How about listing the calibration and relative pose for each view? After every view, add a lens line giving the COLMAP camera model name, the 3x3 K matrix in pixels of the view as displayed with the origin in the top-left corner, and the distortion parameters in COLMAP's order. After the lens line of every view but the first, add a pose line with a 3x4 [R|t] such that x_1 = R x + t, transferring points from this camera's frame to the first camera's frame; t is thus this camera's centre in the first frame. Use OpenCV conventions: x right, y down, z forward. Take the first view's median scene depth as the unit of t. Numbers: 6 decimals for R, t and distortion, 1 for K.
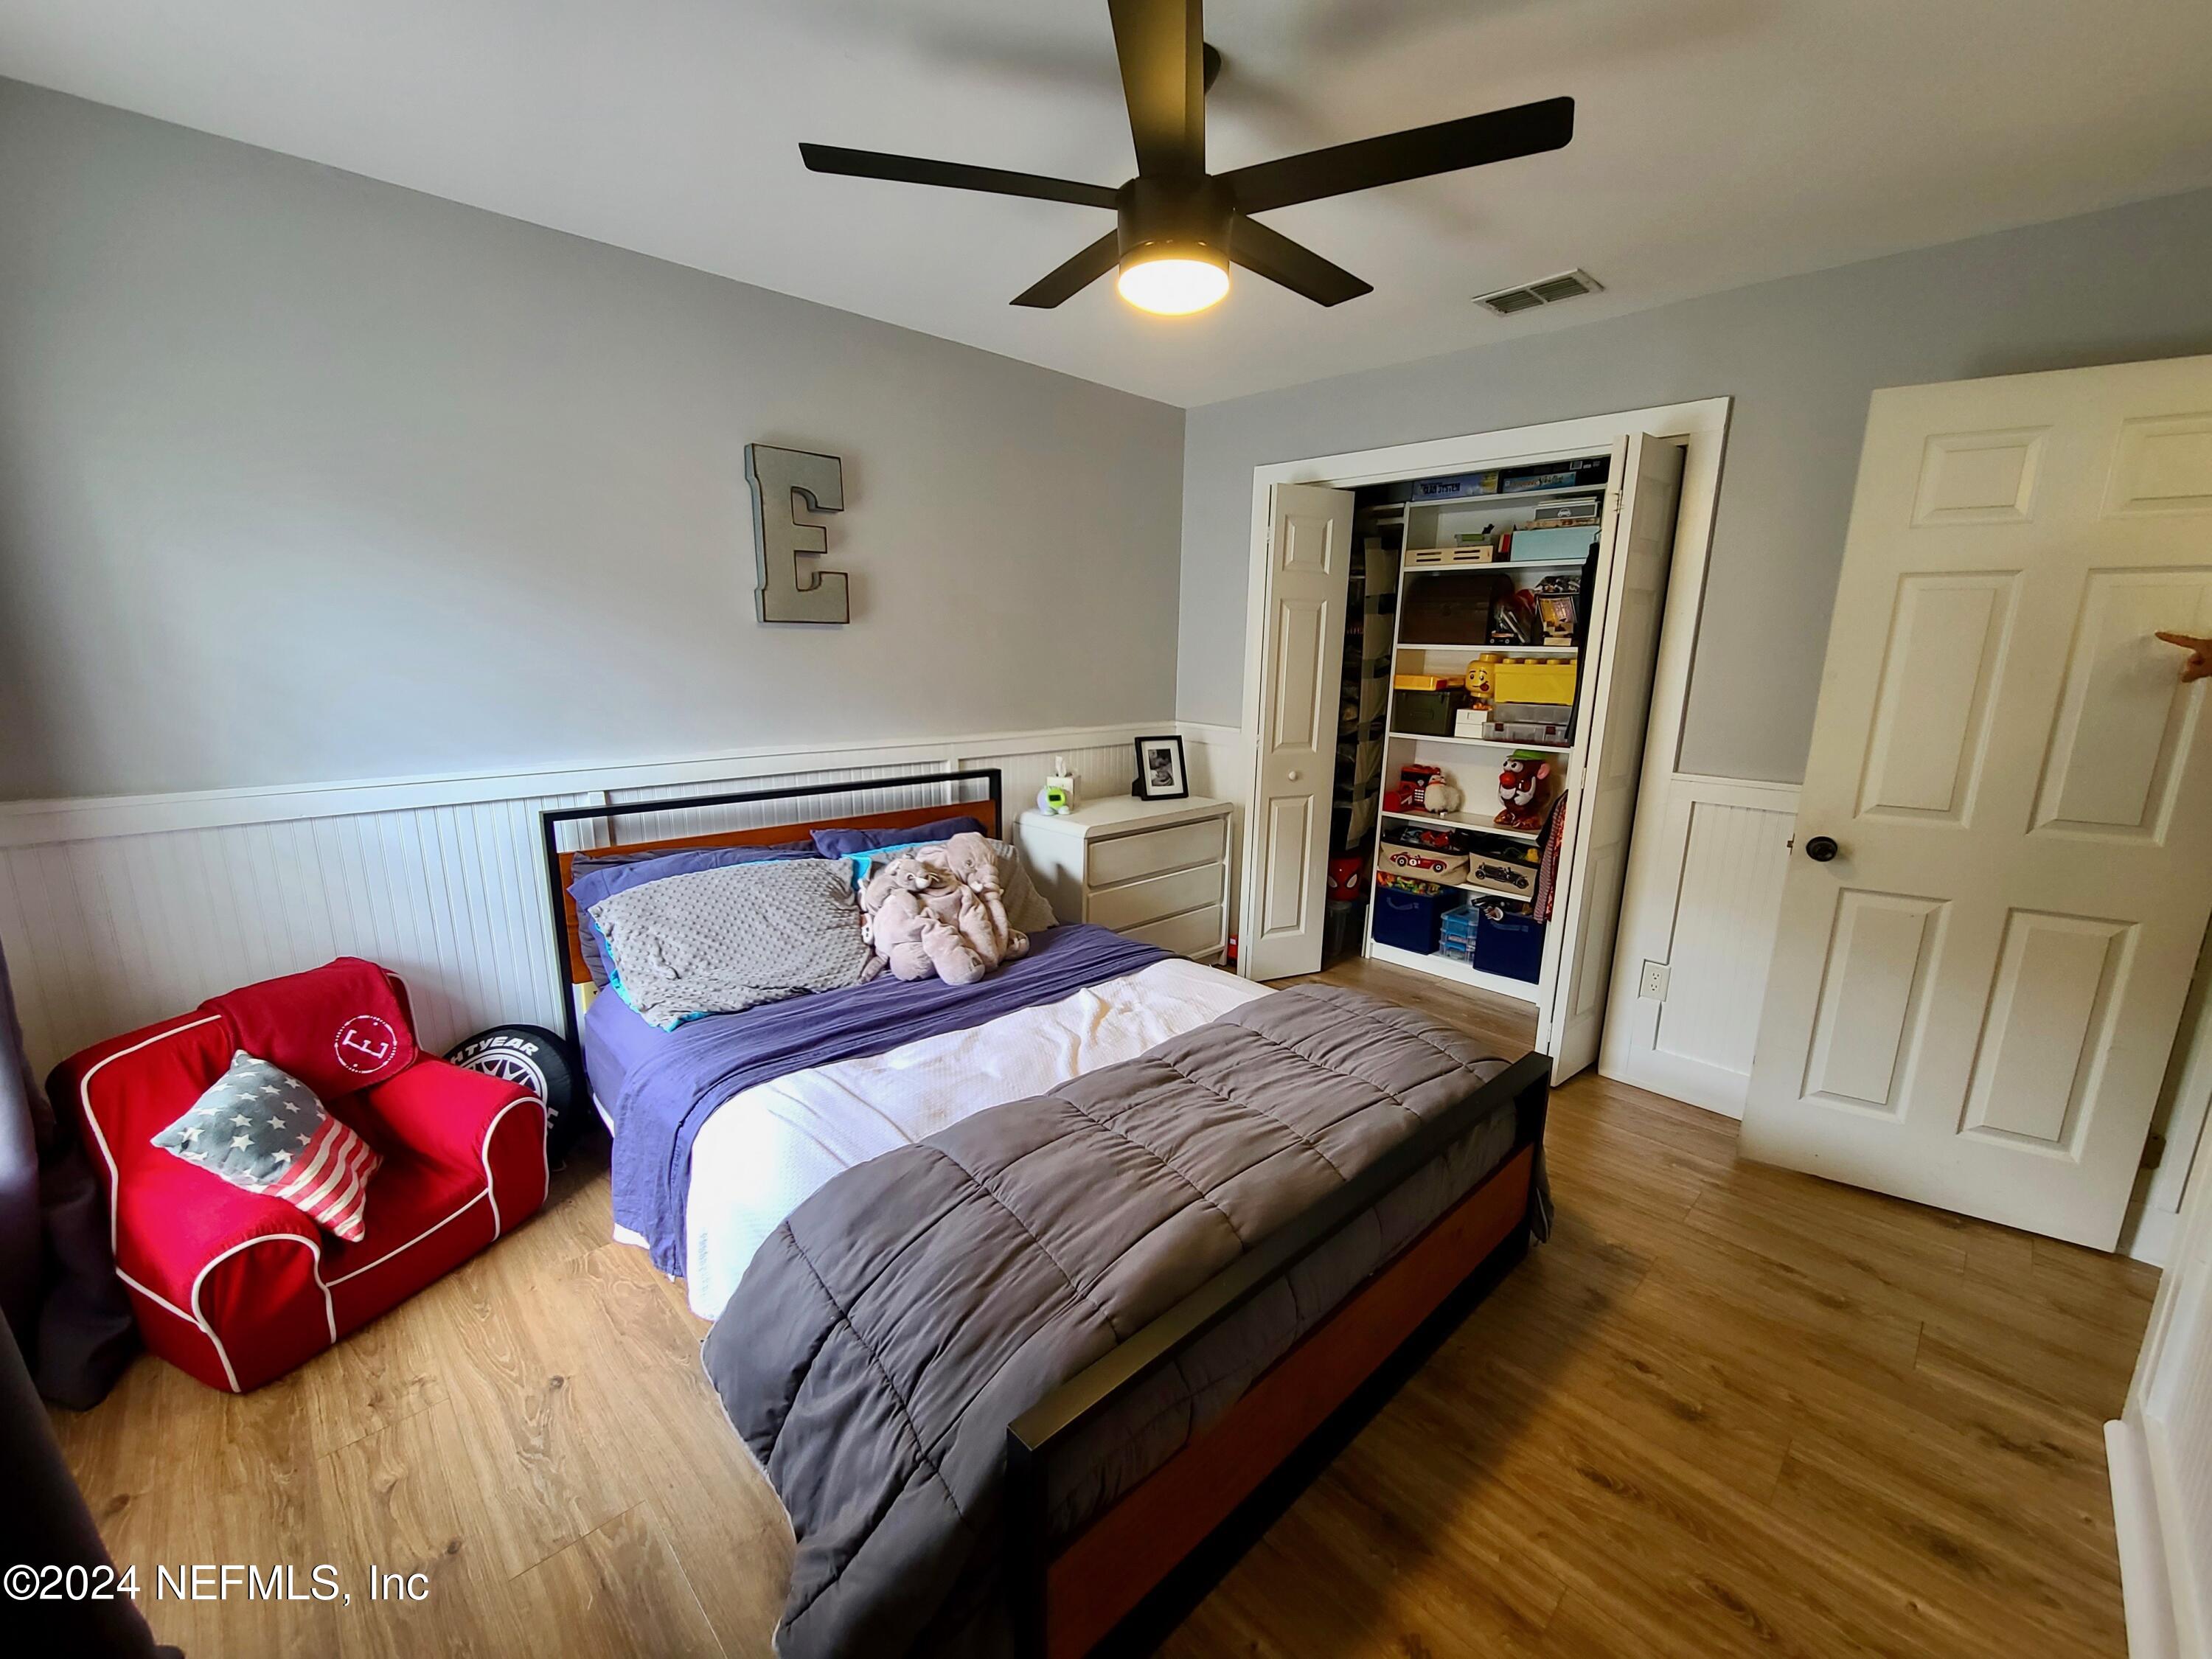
lens RADIAL K [[896.3, 0, 1114.4], [0, 896.3, 845.4], [0, 0, 1]] dist [-0.003412, -0.000016]
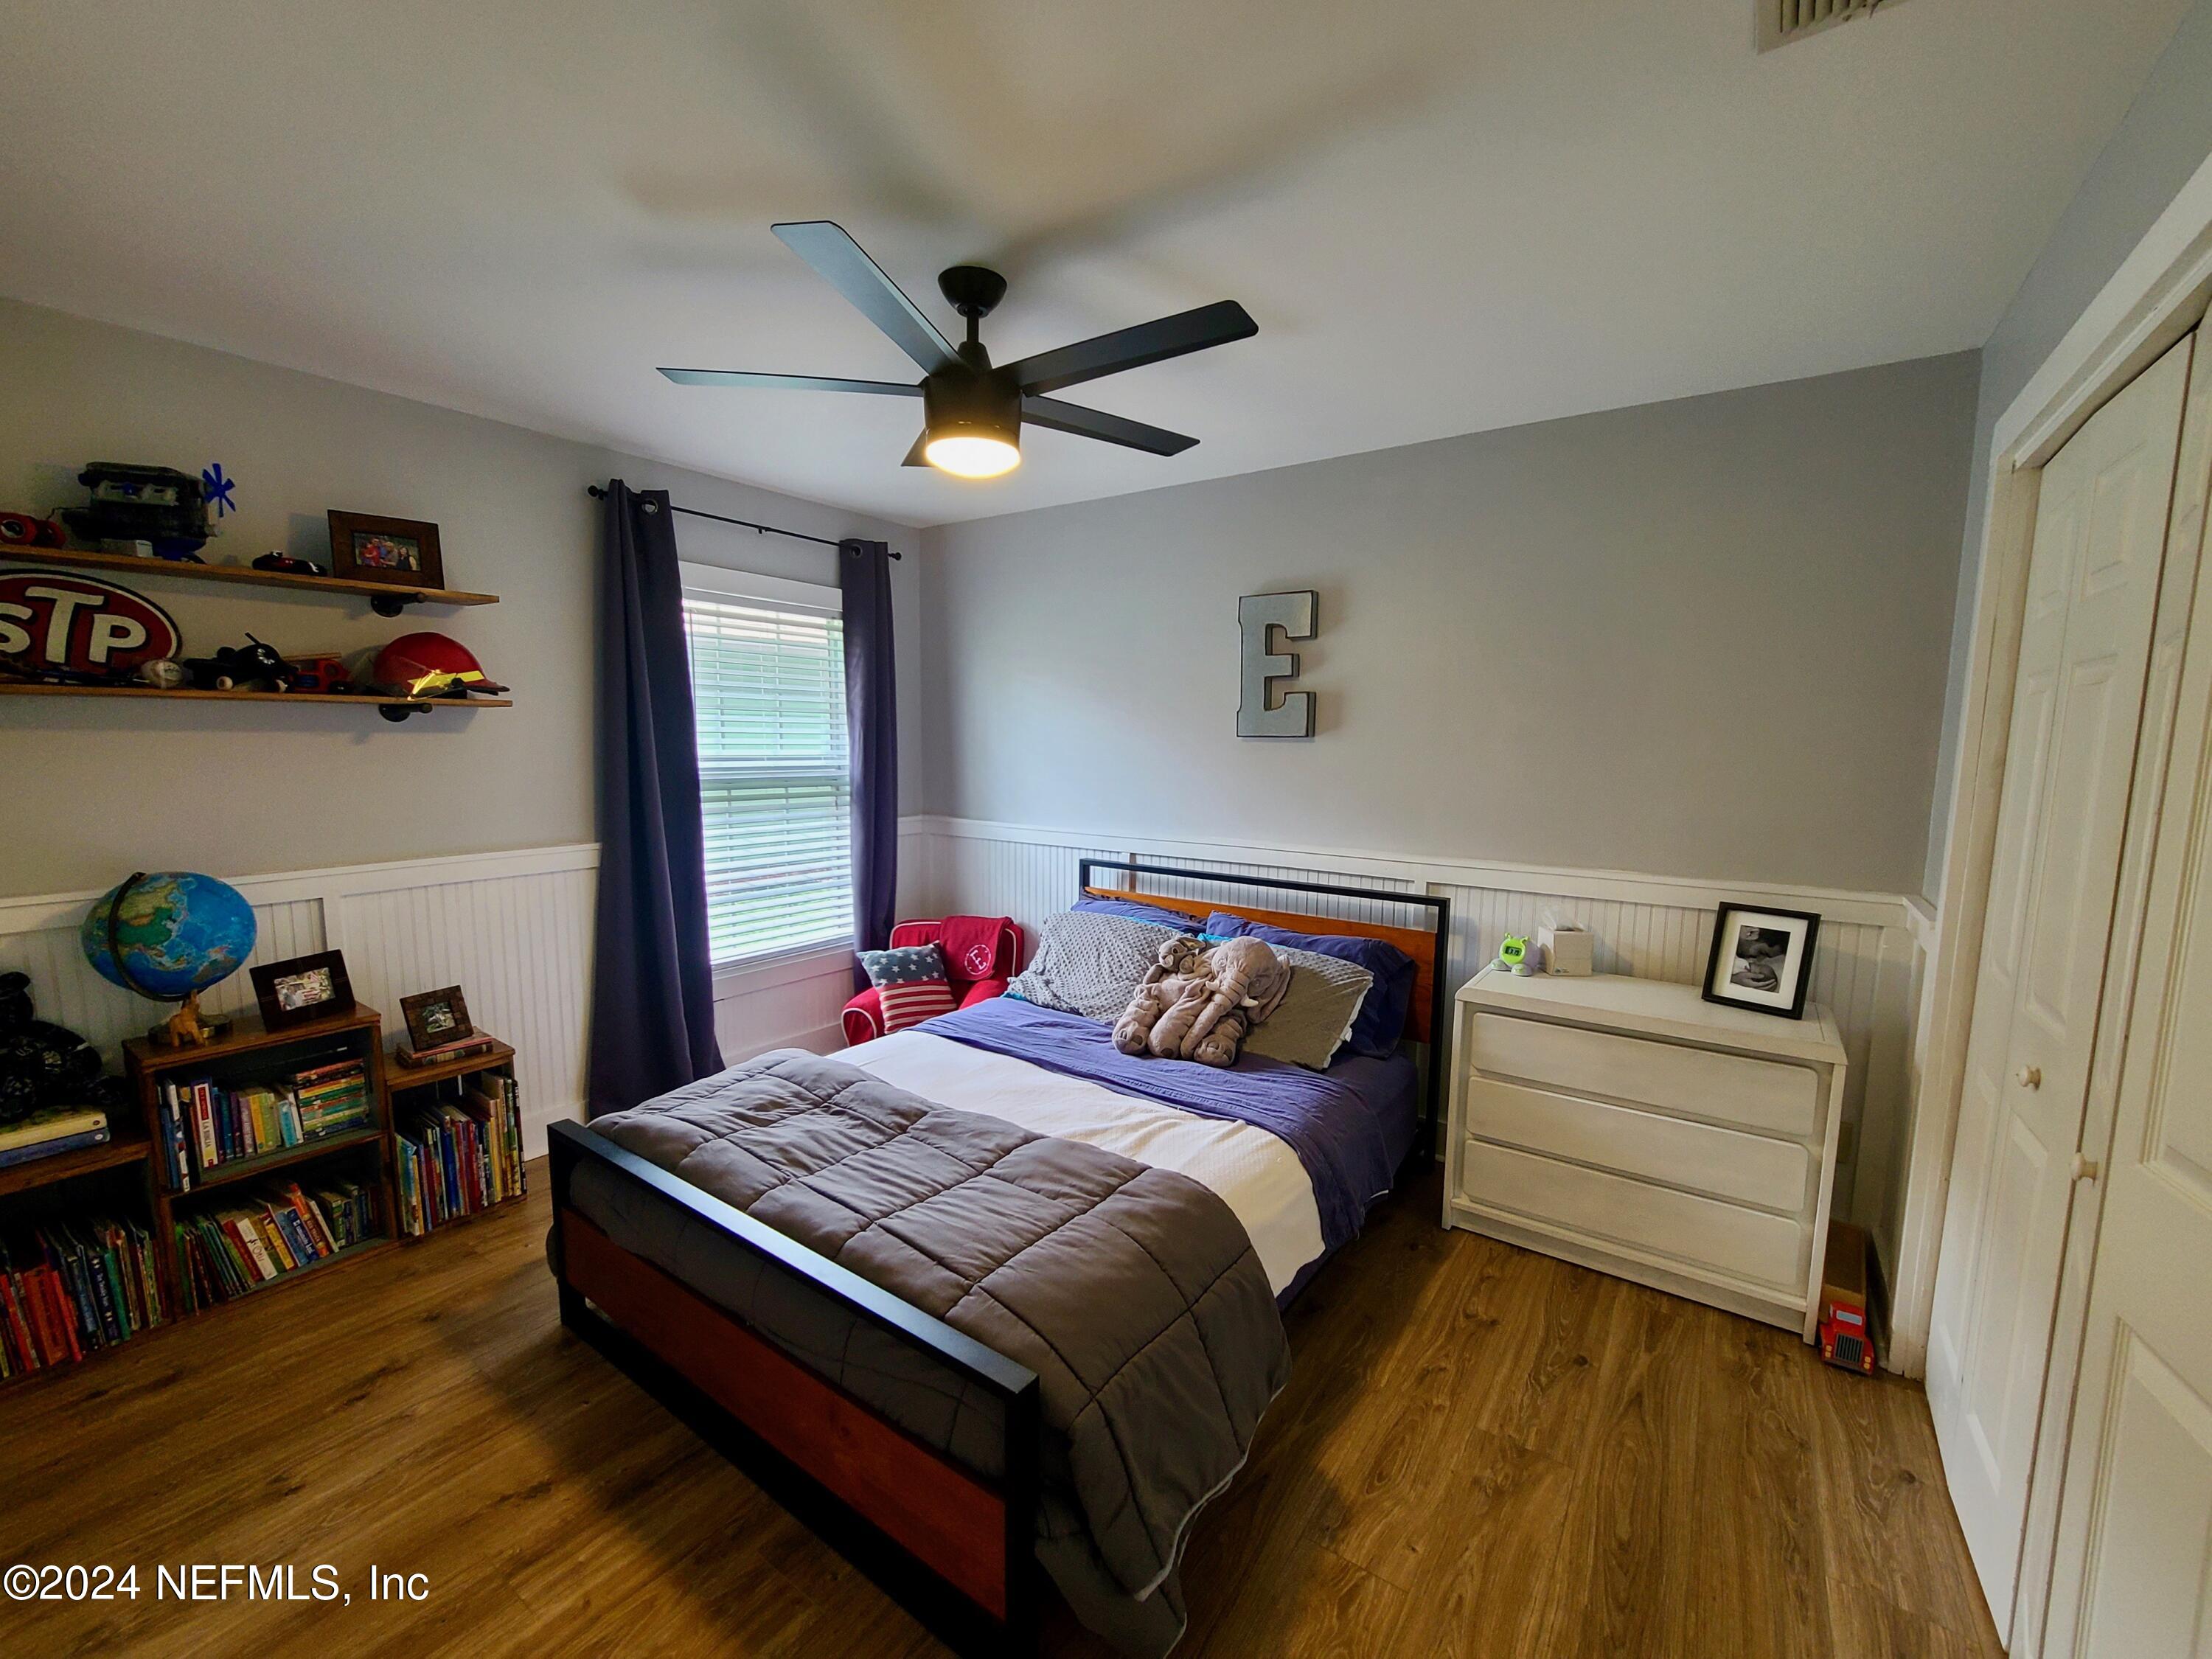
lens RADIAL K [[896.3, 0, 1114.4], [0, 896.3, 845.4], [0, 0, 1]] dist [-0.003412, -0.000016]
pose [[0.193685, 0.102617, -0.975682, 0.826922], [-0.221564, 0.973396, 0.058394, -0.148988], [0.955717, 0.204866, 0.211268, 0.649502]]
